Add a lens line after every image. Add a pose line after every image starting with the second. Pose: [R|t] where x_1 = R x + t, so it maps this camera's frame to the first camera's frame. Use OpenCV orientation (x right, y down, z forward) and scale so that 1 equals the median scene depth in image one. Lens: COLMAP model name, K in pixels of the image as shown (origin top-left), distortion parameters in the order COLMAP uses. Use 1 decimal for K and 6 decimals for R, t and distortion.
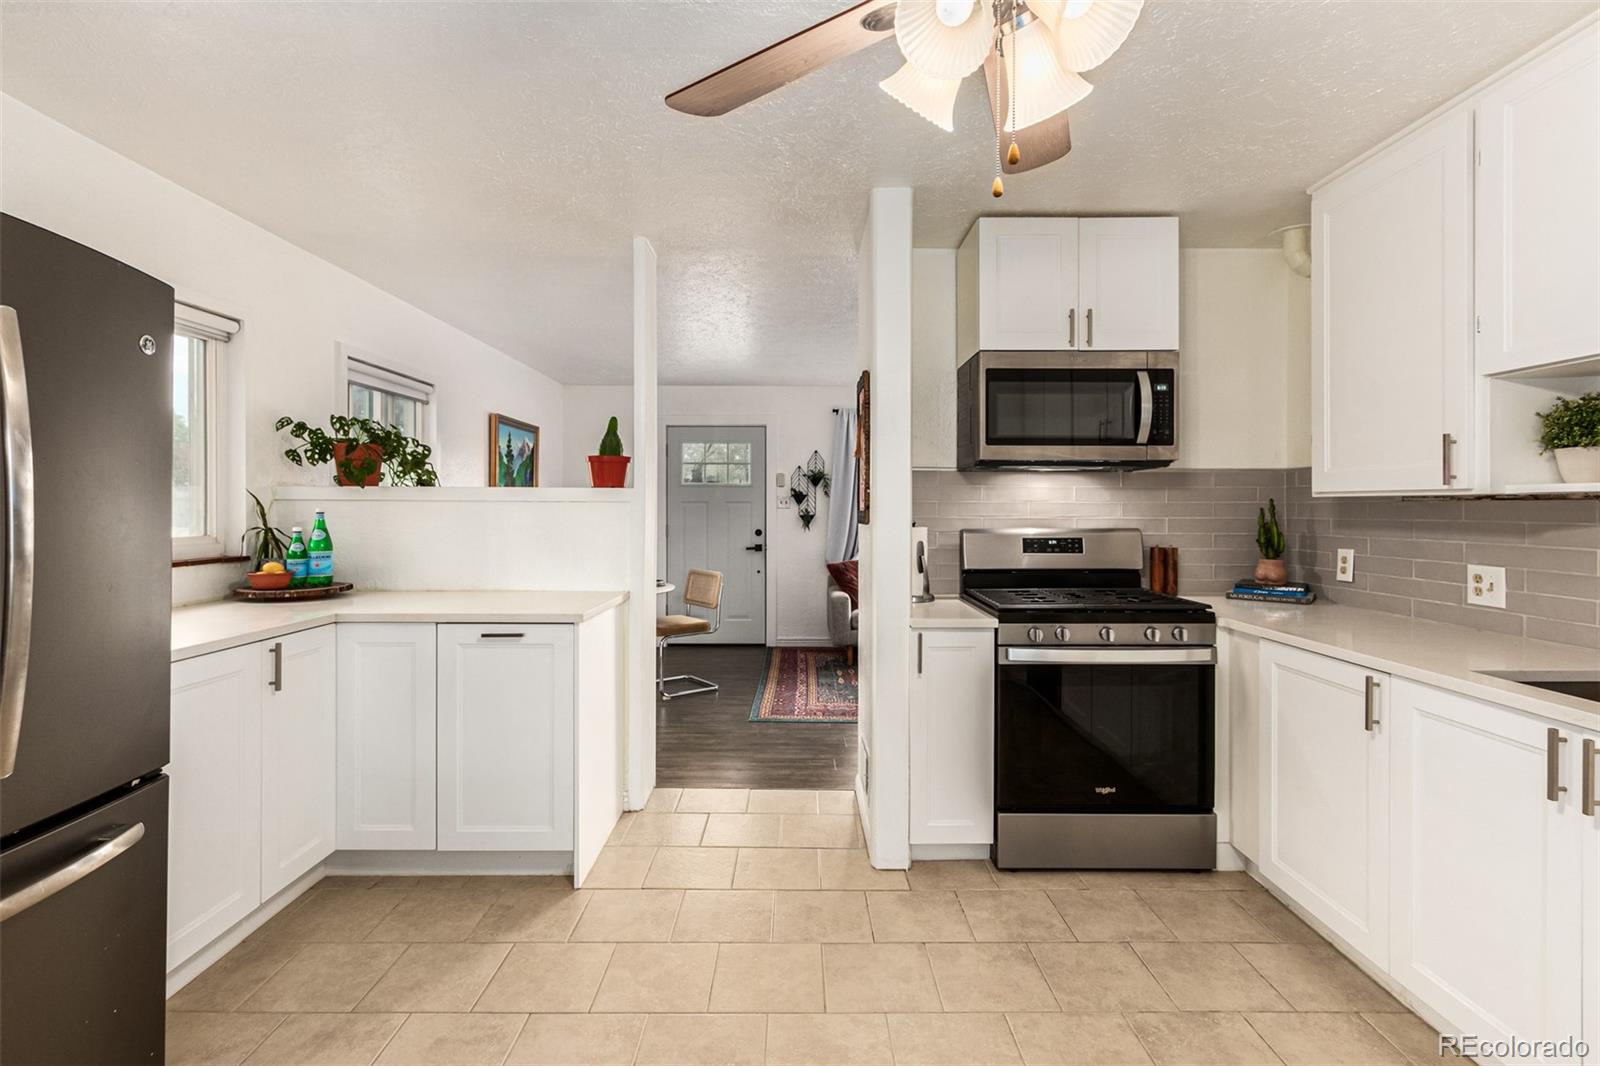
lens RADIAL K [[737.0, 0, 797.7], [0, 737.0, 504.8], [0, 0, 1]] dist [0.001949, -0.000047]
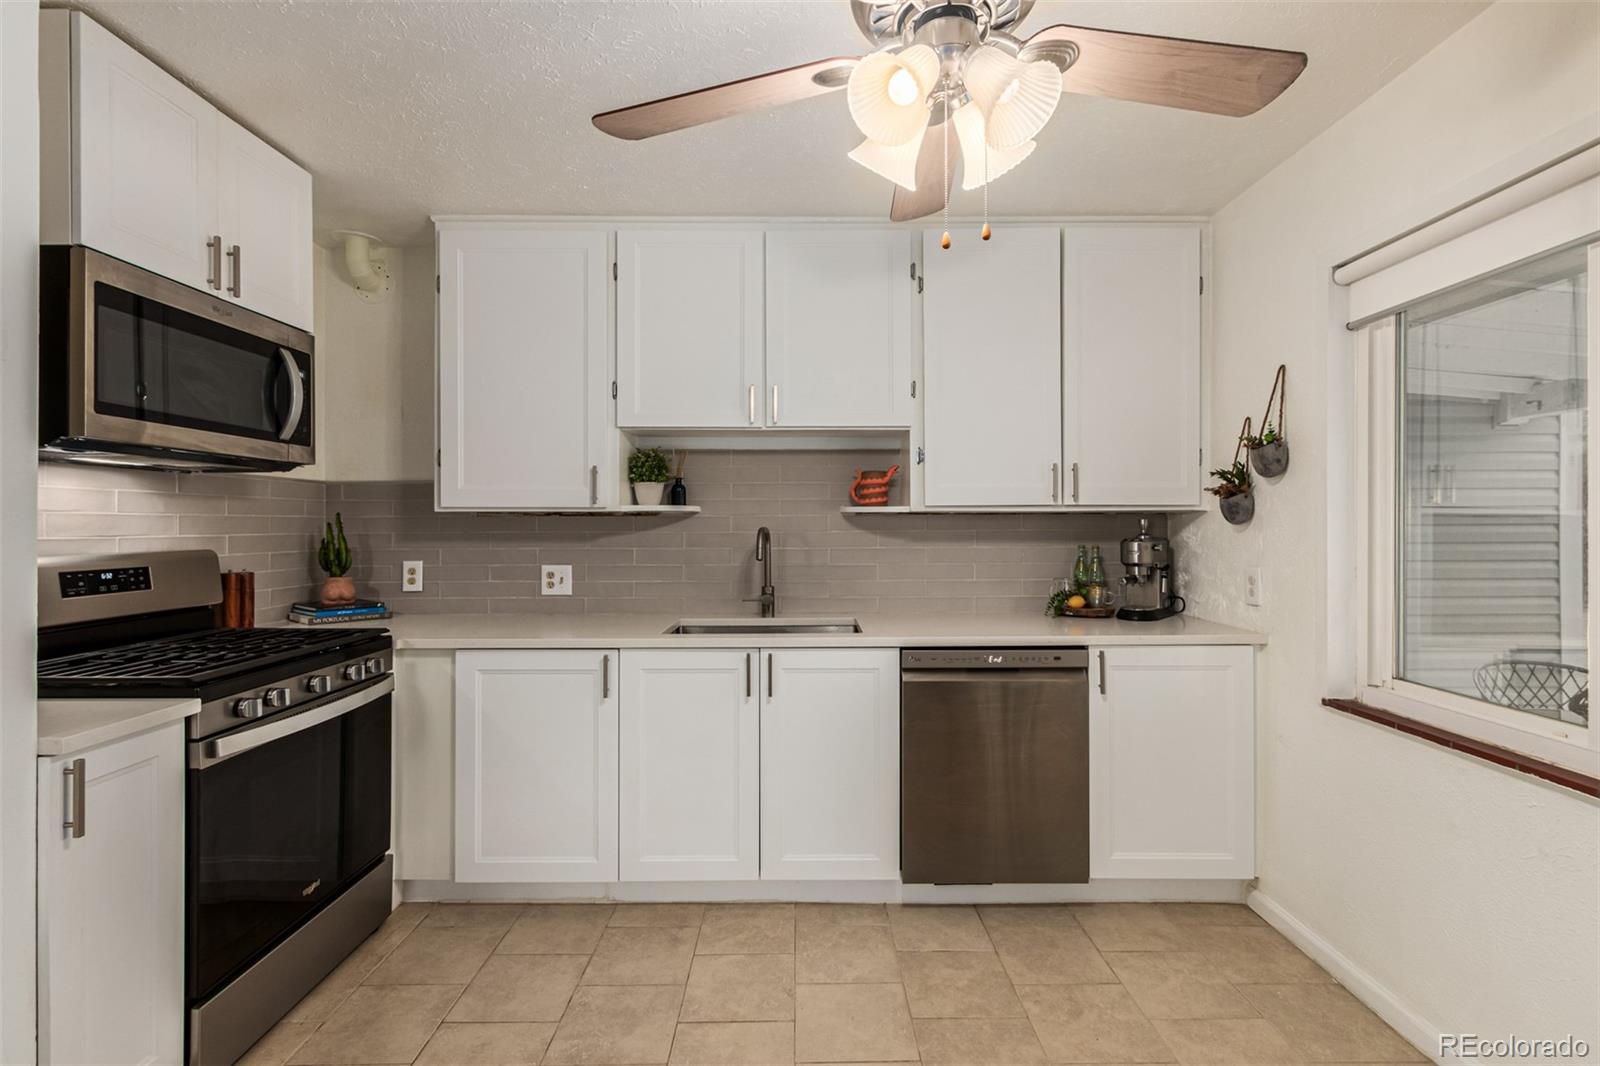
lens RADIAL K [[737.9, 0, 801.5], [0, 737.9, 520.5], [0, 0, 1]] dist [0.001645, 0.000238]
pose [[0.000128, 0.003741, 0.999993, -0.351254], [-0.000721, 0.999993, -0.003741, 0.005704], [-1.000000, -0.000721, 0.000131, 0.482678]]
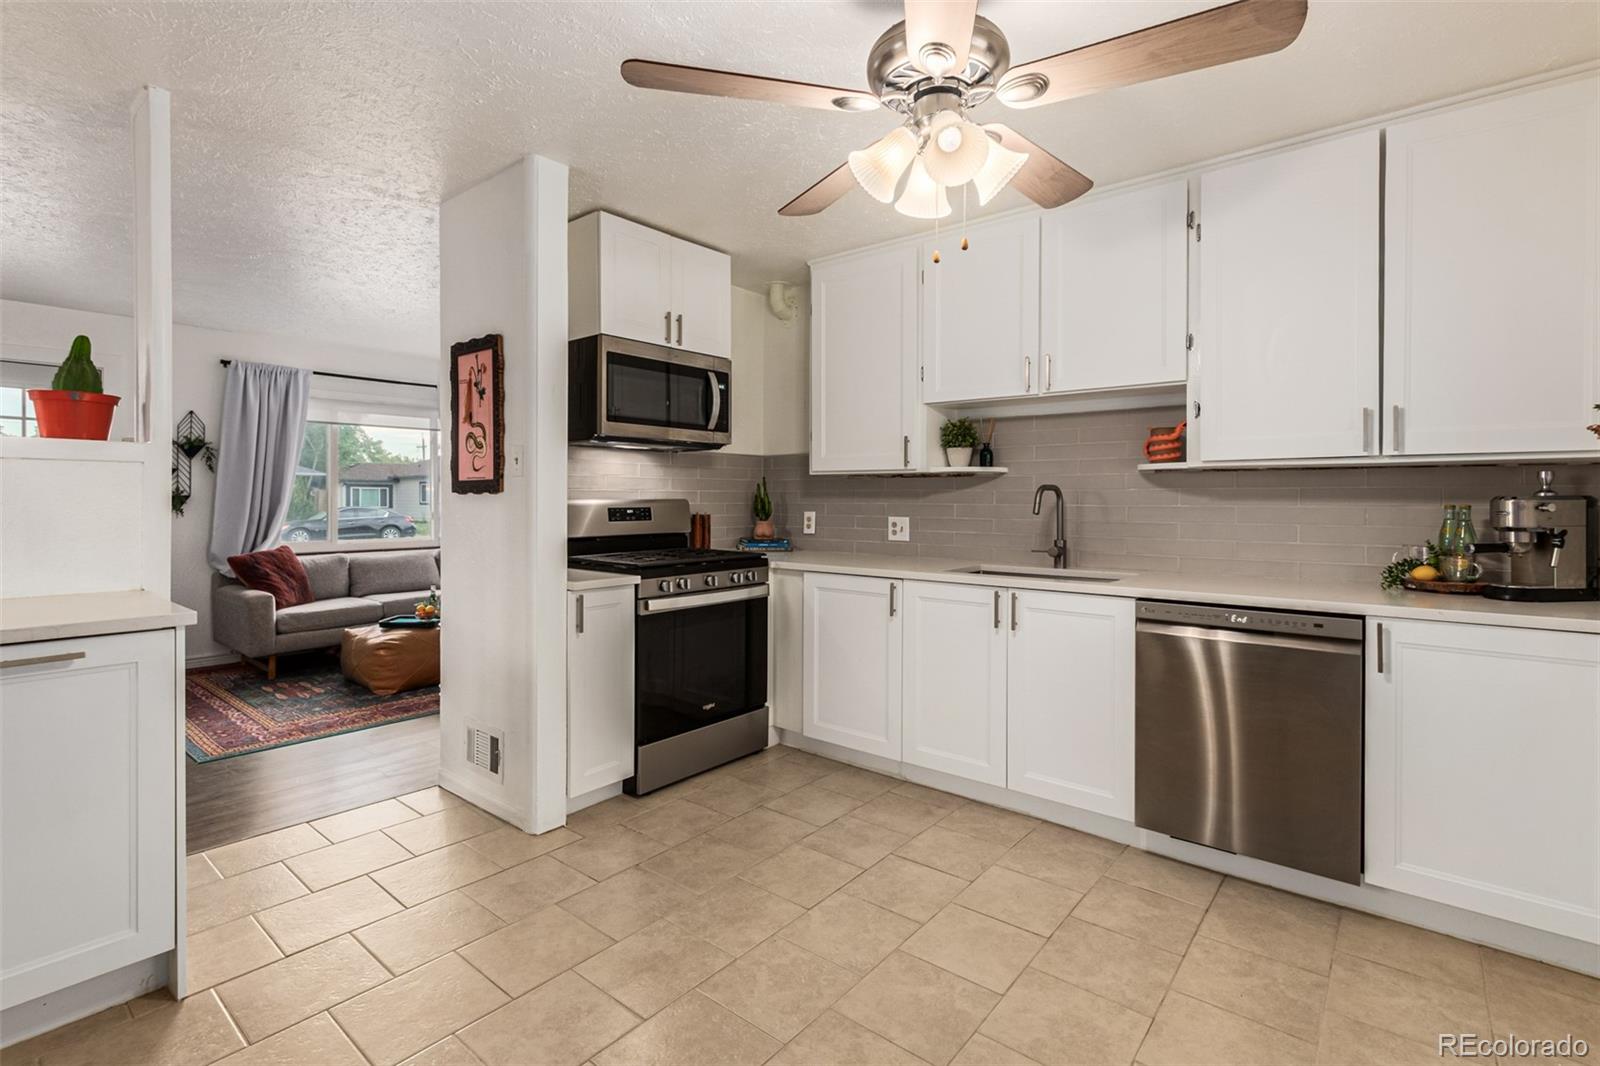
lens RADIAL K [[744.0, 0, 792.6], [0, 744.0, 500.0], [0, 0, 1]] dist [0.000675, -0.000003]
pose [[0.643363, -0.002437, 0.765557, -0.446188], [-0.003987, 0.999971, 0.006534, 0.029733], [-0.765551, -0.007256, 0.643335, 0.085416]]
